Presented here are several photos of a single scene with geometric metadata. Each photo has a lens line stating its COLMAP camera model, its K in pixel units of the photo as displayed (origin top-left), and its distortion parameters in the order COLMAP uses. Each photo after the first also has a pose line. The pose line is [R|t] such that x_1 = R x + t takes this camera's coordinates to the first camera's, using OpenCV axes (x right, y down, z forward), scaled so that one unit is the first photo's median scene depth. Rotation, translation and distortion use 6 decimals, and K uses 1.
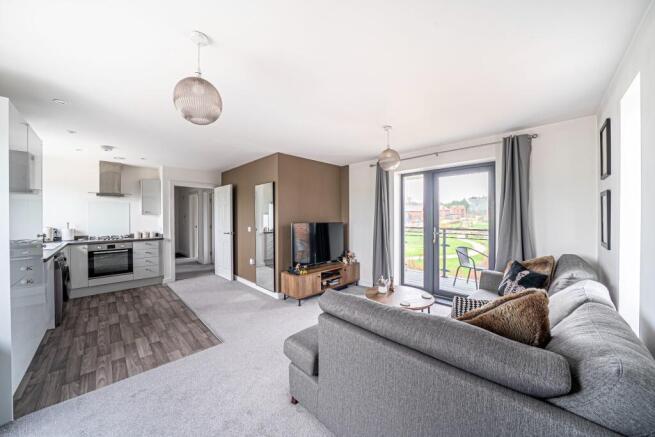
lens RADIAL K [[226.1, 0, 328.3], [0, 226.1, 217.4], [0, 0, 1]] dist [-0.020021, -0.000109]
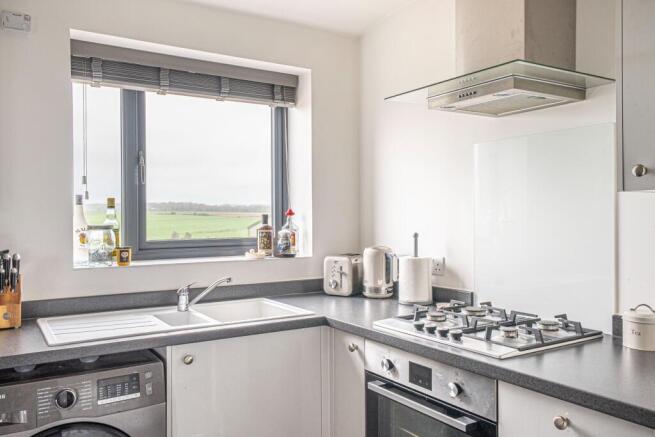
lens RADIAL K [[538.8, 0, 325.7], [0, 538.8, 216.9], [0, 0, 1]] dist [0.029846, -0.008702]
pose [[-0.226794, 0.011323, -0.973877, -0.624691], [-0.000574, 0.999931, 0.011759, -0.003671], [0.973943, 0.003226, -0.226772, 1.202851]]
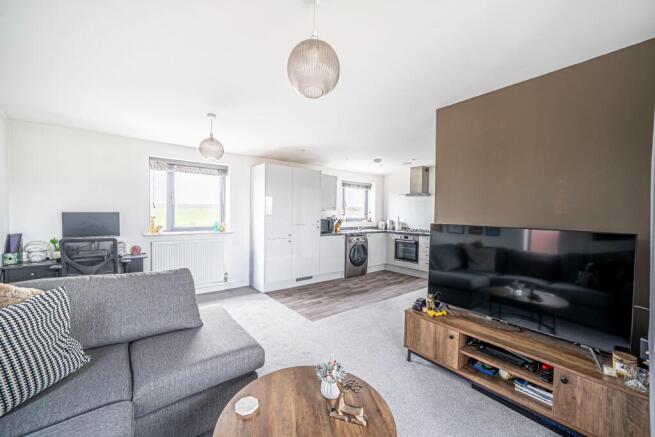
lens RADIAL K [[264.0, 0, 331.1], [0, 264.0, 220.2], [0, 0, 1]] dist [-0.000275, -0.000020]
pose [[-0.110263, 0.028018, -0.993507, 0.593650], [-0.020099, 0.999335, 0.030413, 0.002442], [0.993699, 0.023322, -0.109626, 0.877979]]
